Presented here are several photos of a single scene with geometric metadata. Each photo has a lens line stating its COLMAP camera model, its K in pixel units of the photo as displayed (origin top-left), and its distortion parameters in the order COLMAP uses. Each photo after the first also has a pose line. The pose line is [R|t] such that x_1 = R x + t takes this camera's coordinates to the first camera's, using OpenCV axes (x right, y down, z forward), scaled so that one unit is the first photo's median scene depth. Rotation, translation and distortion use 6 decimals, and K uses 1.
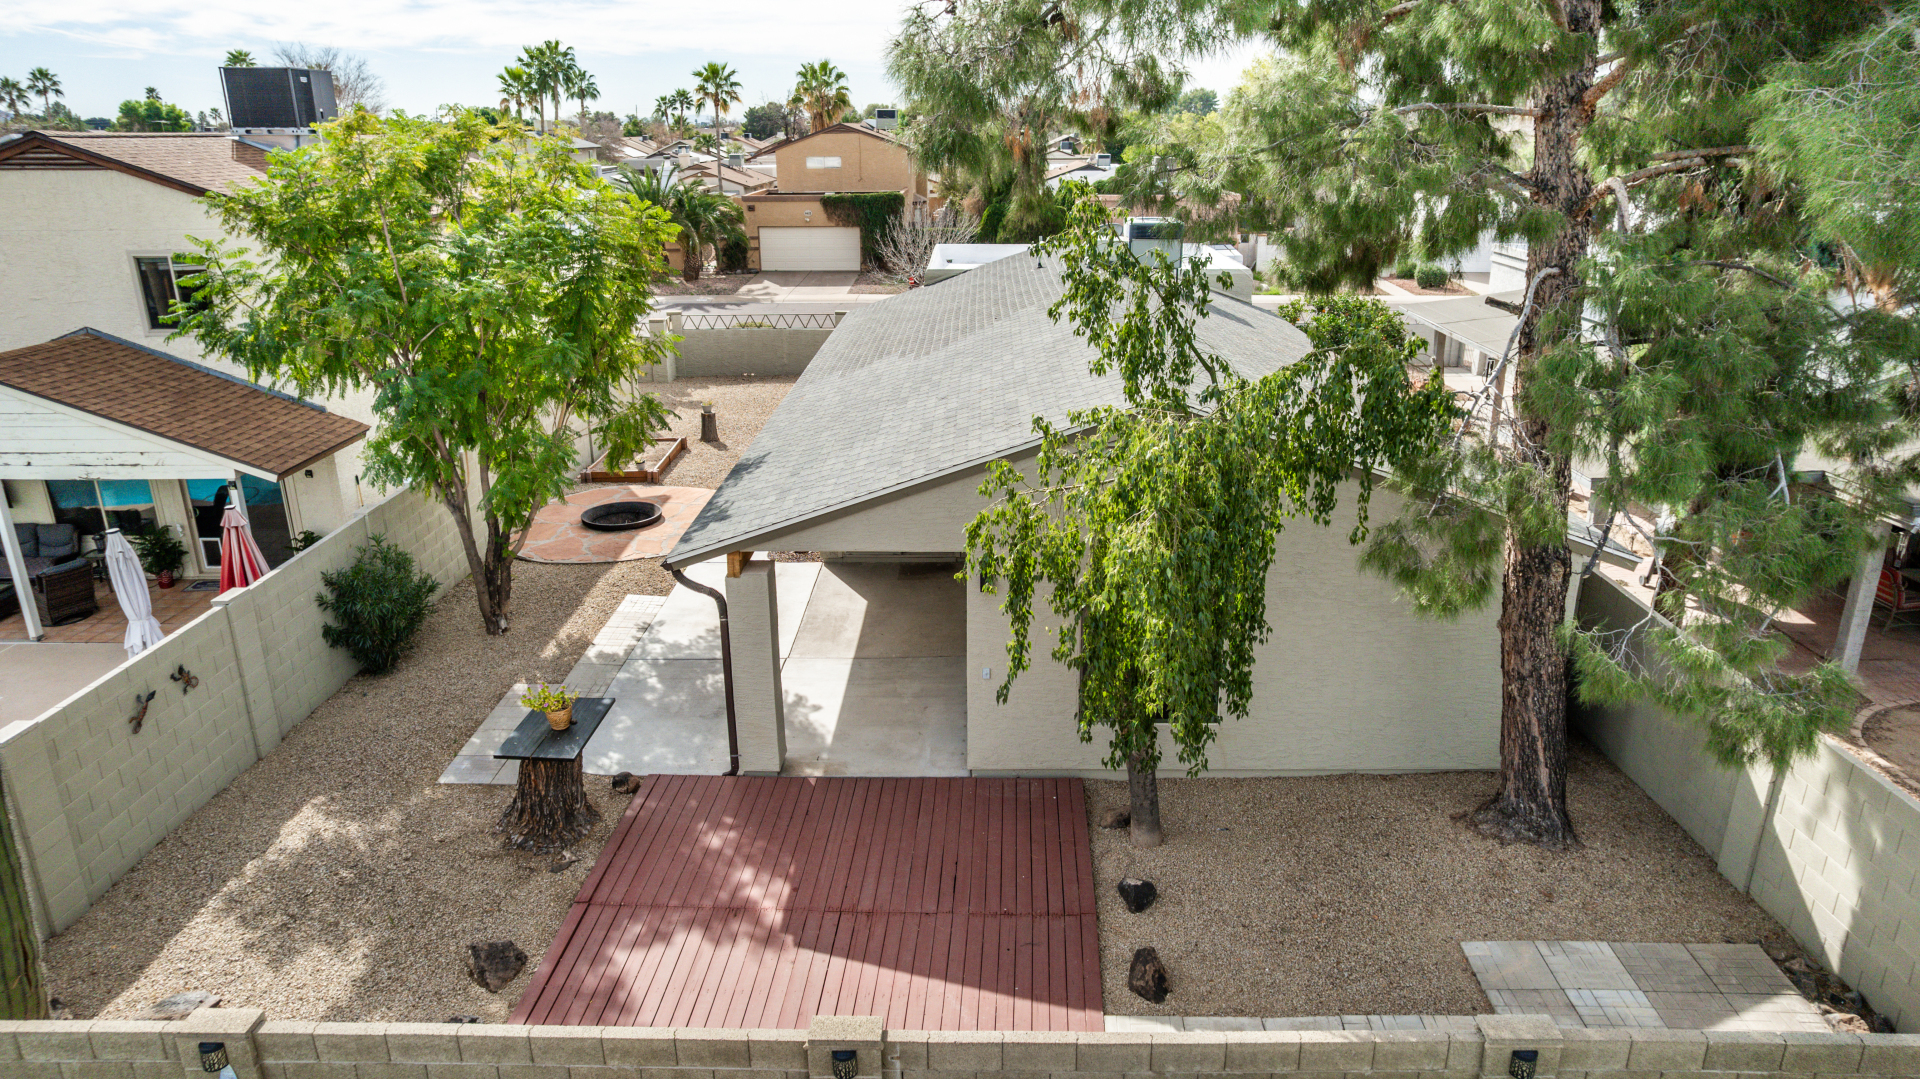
lens RADIAL K [[1229.0, 0, 959.7], [0, 1229.0, 543.2], [0, 0, 1]] dist [-0.072106, 0.061681]
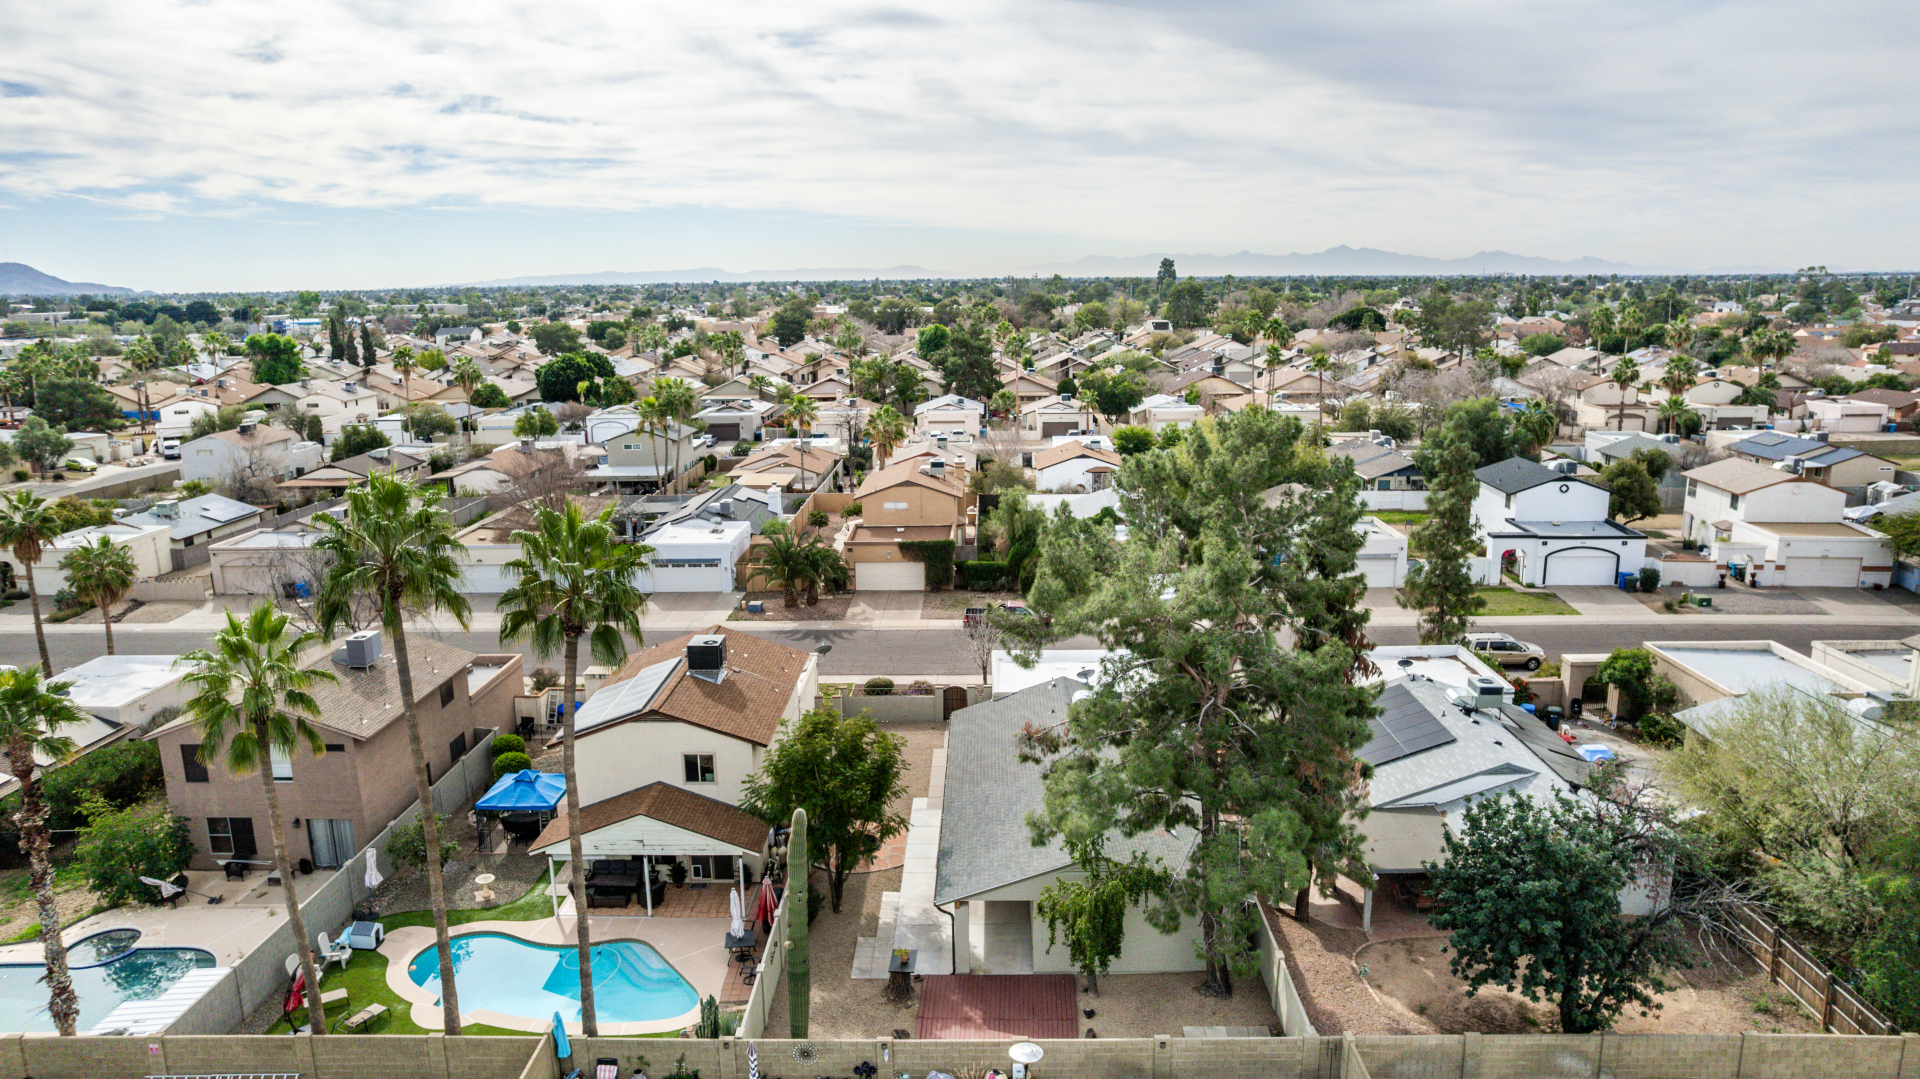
lens RADIAL K [[1229.0, 0, 961.8], [0, 1229.0, 545.7], [0, 0, 1]] dist [-0.072106, 0.061681]
pose [[0.999972, -0.007131, -0.002277, -0.159822], [0.006828, 0.993562, -0.113081, -0.526711], [0.003069, 0.113063, 0.993583, -2.123206]]
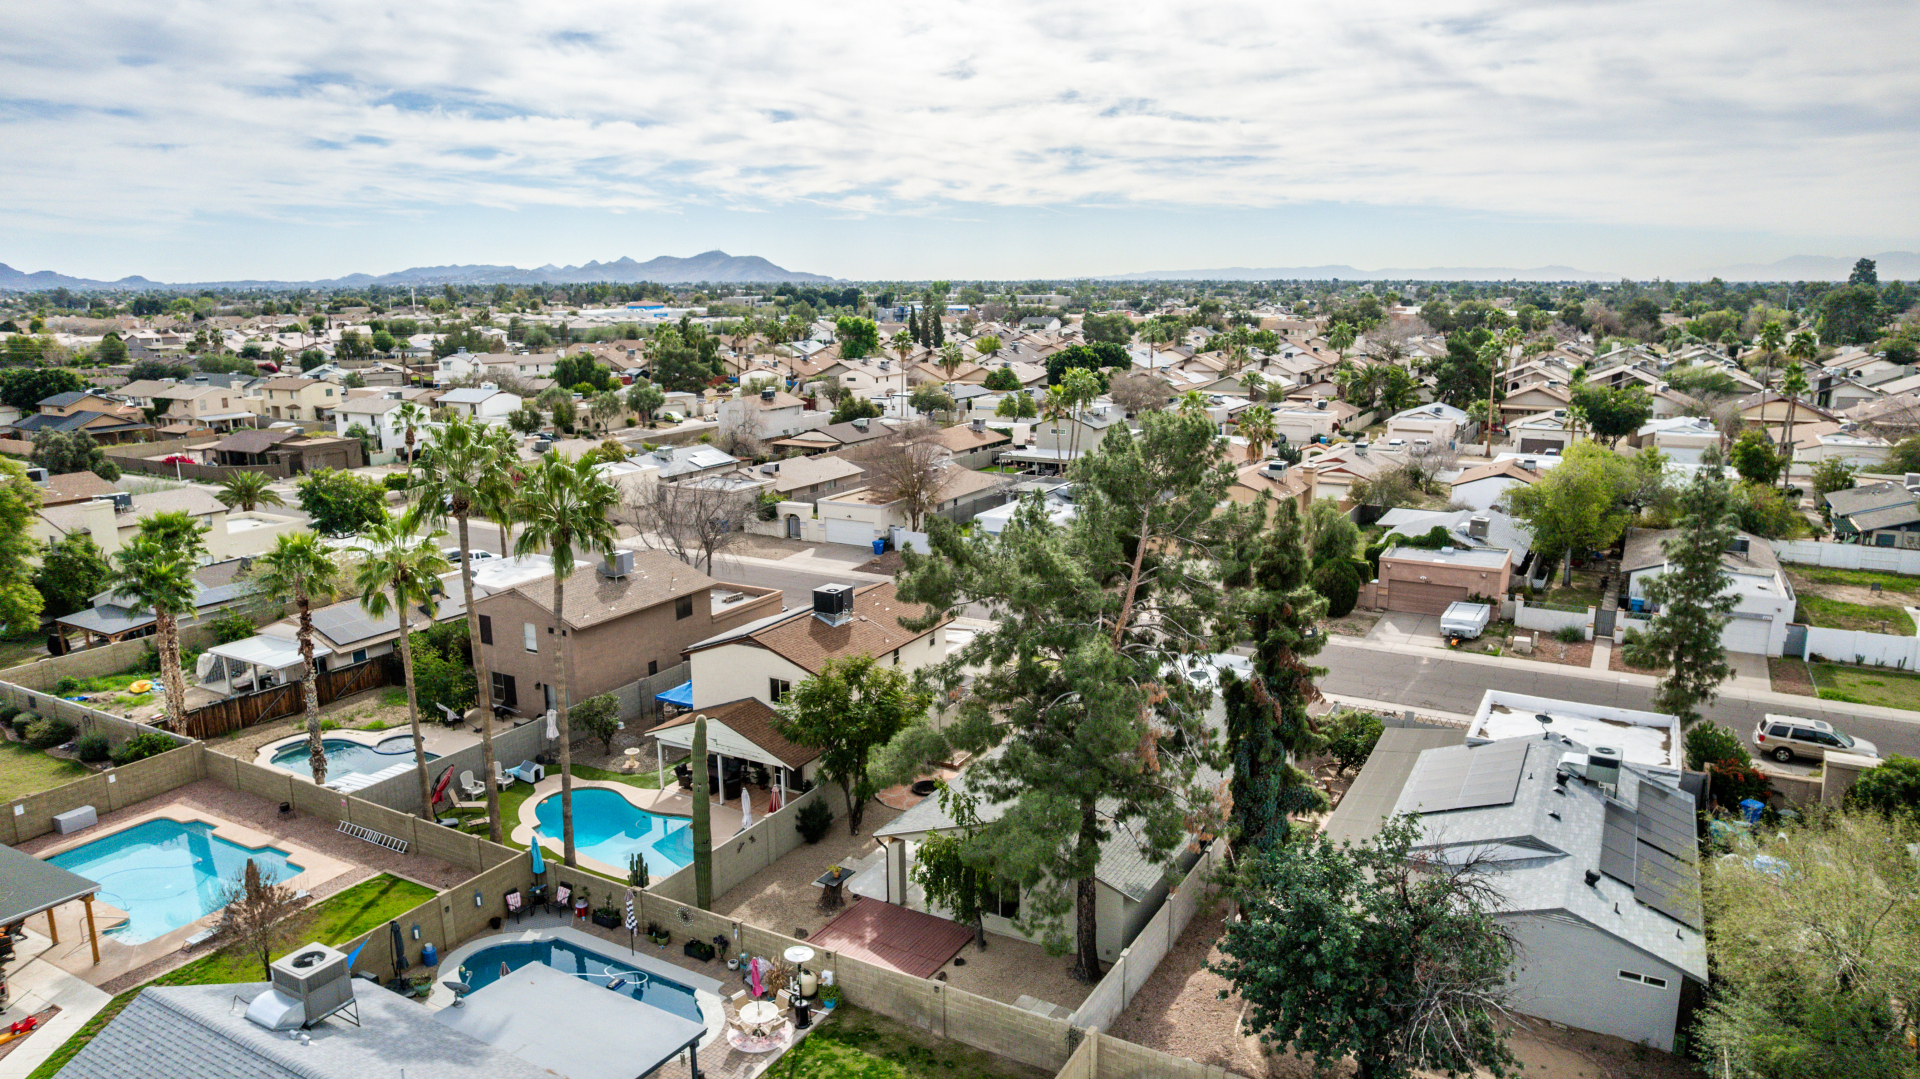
lens RADIAL K [[1229.0, 0, 961.2], [0, 1229.0, 535.5], [0, 0, 1]] dist [-0.072106, 0.061681]
pose [[0.881029, 0.097095, -0.462991, 1.477568], [-0.151998, 0.984916, -0.082689, -0.563829], [0.447979, 0.143225, 0.882497, -2.028441]]
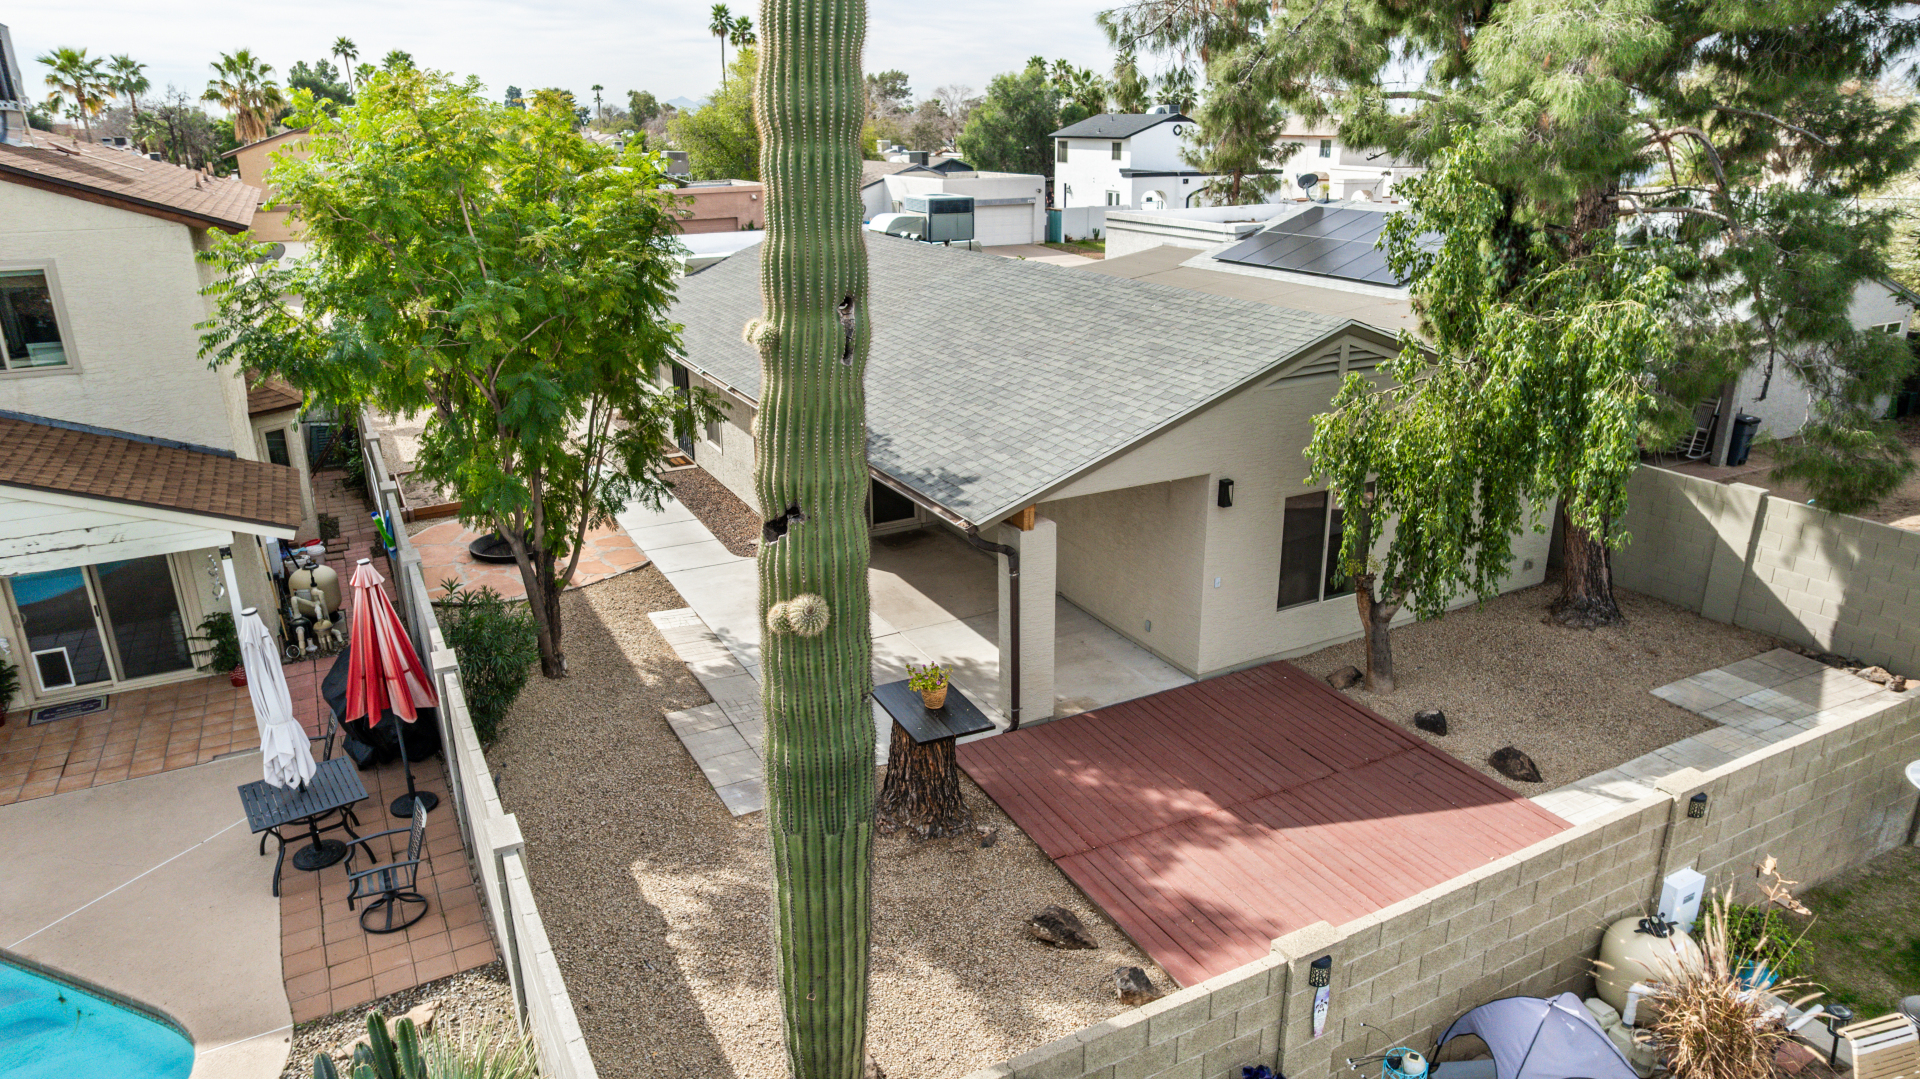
lens RADIAL K [[1229.0, 0, 967.7], [0, 1229.0, 544.1], [0, 0, 1]] dist [-0.072106, 0.061681]
pose [[0.871982, -0.161738, 0.462049, -0.703572], [0.161919, 0.986010, 0.039574, -0.009161], [-0.461985, 0.040307, 0.885971, 0.119339]]
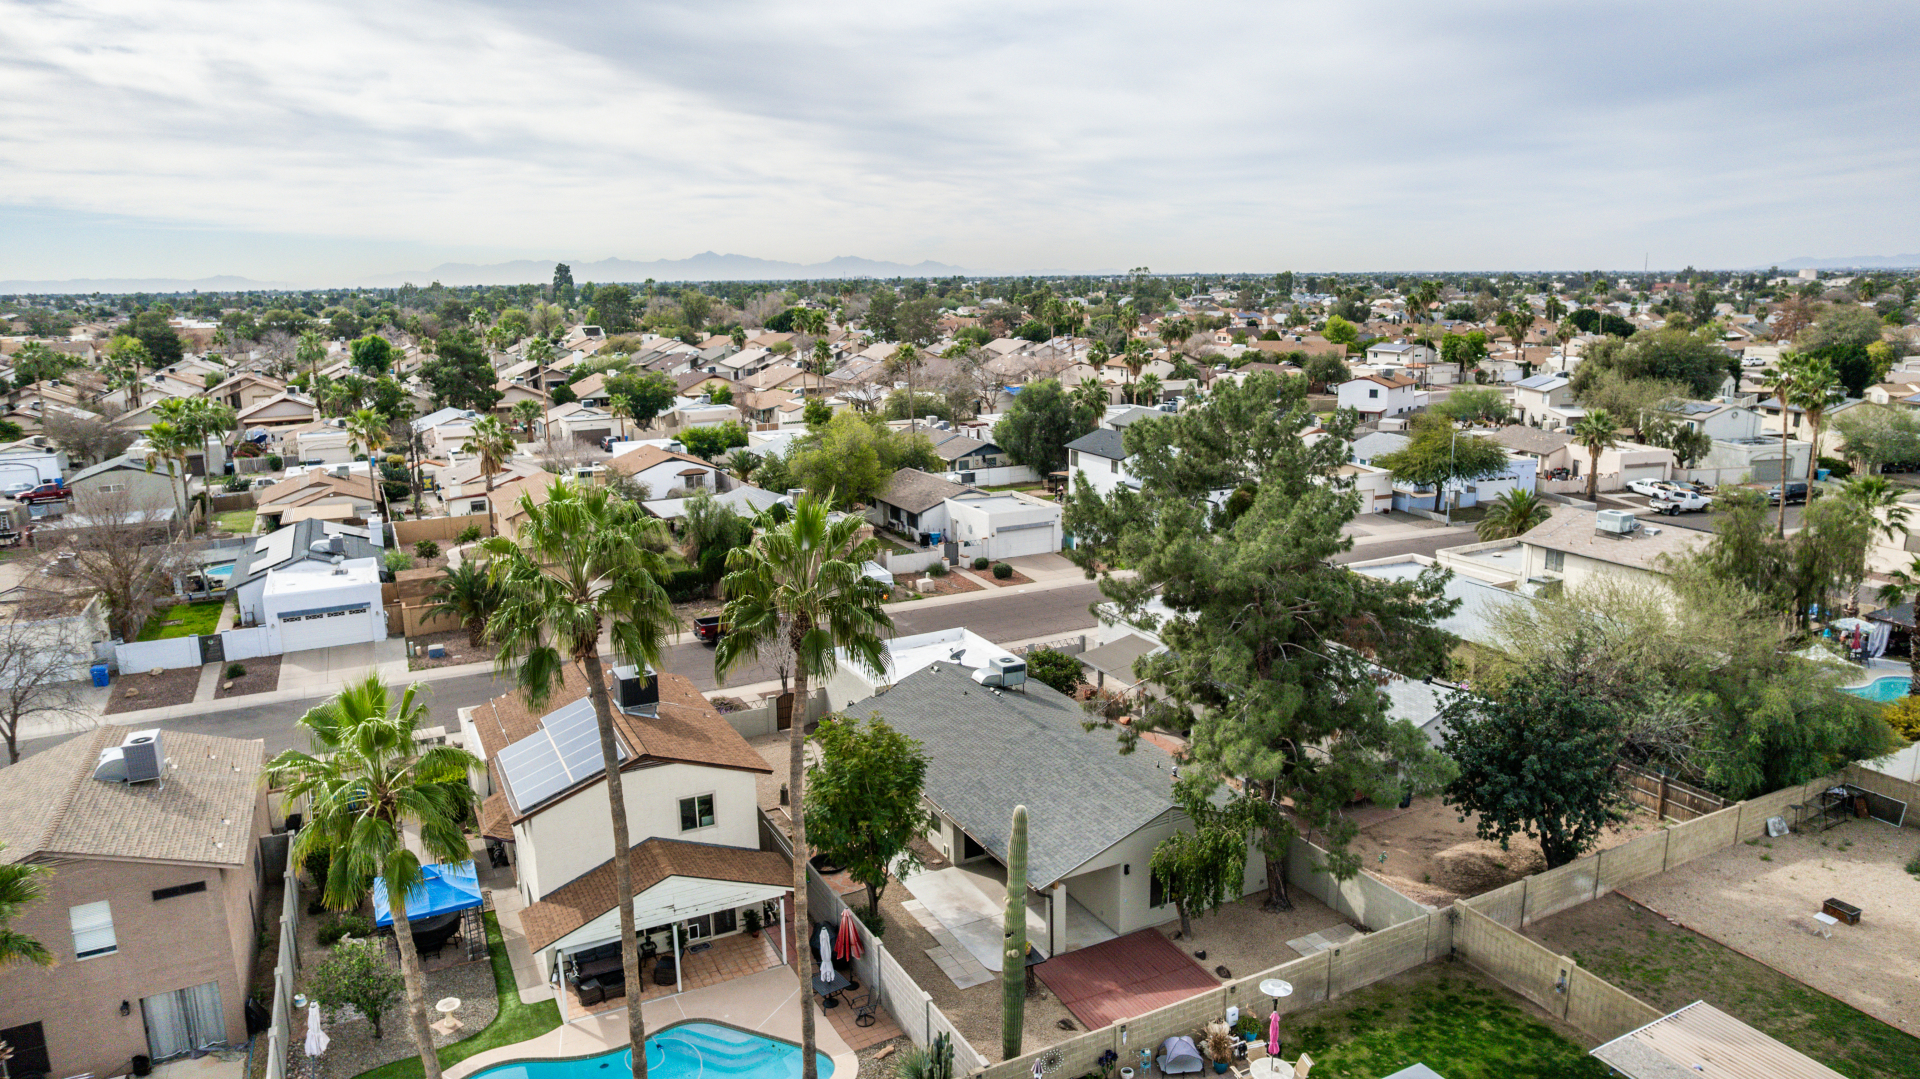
lens RADIAL K [[1229.0, 0, 967.1], [0, 1229.0, 549.1], [0, 0, 1]] dist [-0.072106, 0.061681]
pose [[0.879053, -0.110857, 0.463655, -1.670036], [0.162688, 0.983960, -0.073185, -0.607638], [-0.448105, 0.139764, 0.882988, -1.656871]]
